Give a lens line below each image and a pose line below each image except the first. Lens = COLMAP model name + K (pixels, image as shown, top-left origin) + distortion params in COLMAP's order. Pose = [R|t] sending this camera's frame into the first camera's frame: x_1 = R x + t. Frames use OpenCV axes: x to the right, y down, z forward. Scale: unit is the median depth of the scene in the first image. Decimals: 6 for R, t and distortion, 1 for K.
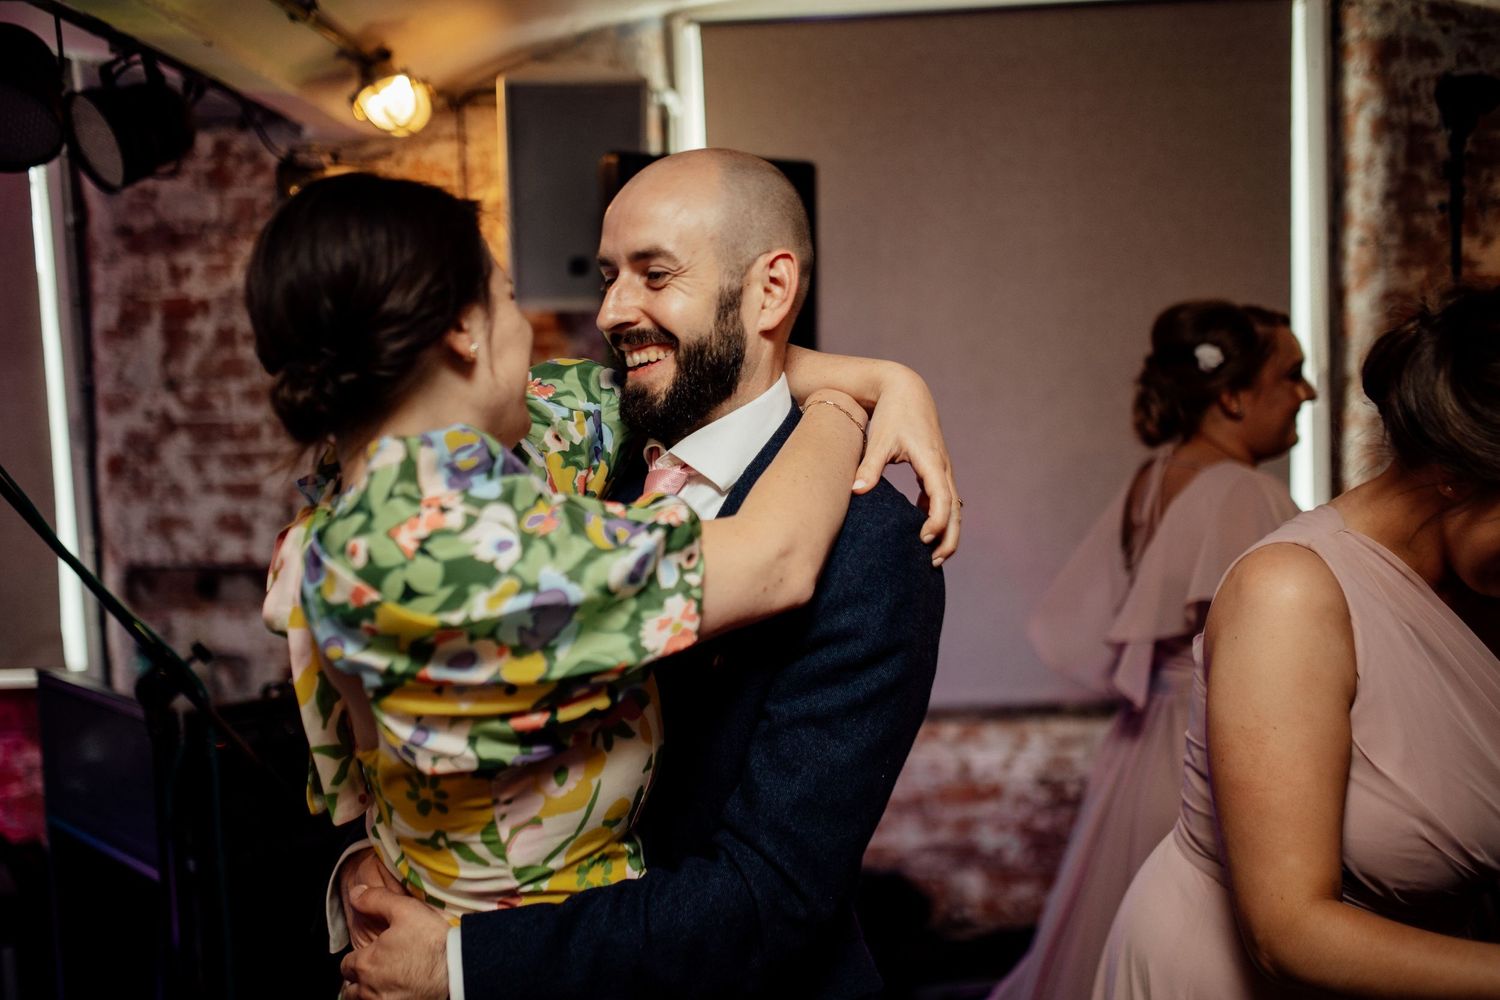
lens RADIAL K [[1449.9, 0, 750.0], [0, 1449.9, 500.0], [0, 0, 1]] dist [0.001536, 0.008351]
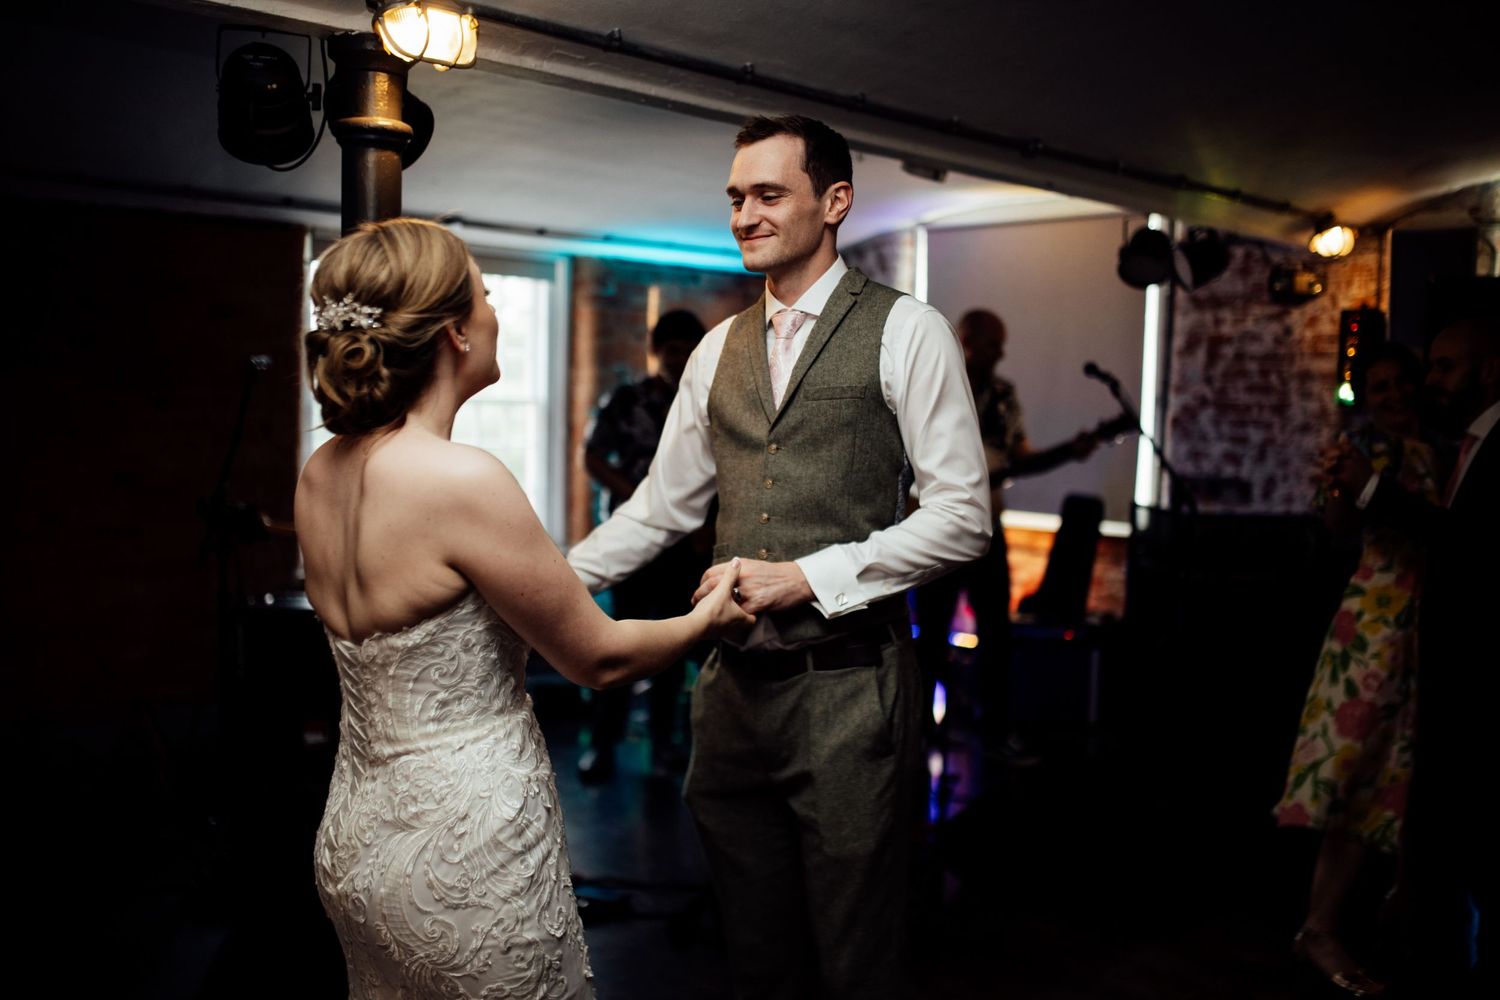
lens RADIAL K [[1370.4, 0, 750.0], [0, 1370.4, 500.0], [0, 0, 1]] dist [0.002679, -0.083216]
pose [[0.749746, 0.108751, -0.652728, 0.334027], [-0.105167, 0.993449, 0.044720, 0.057870], [0.653315, 0.035117, 0.756271, -0.730051]]
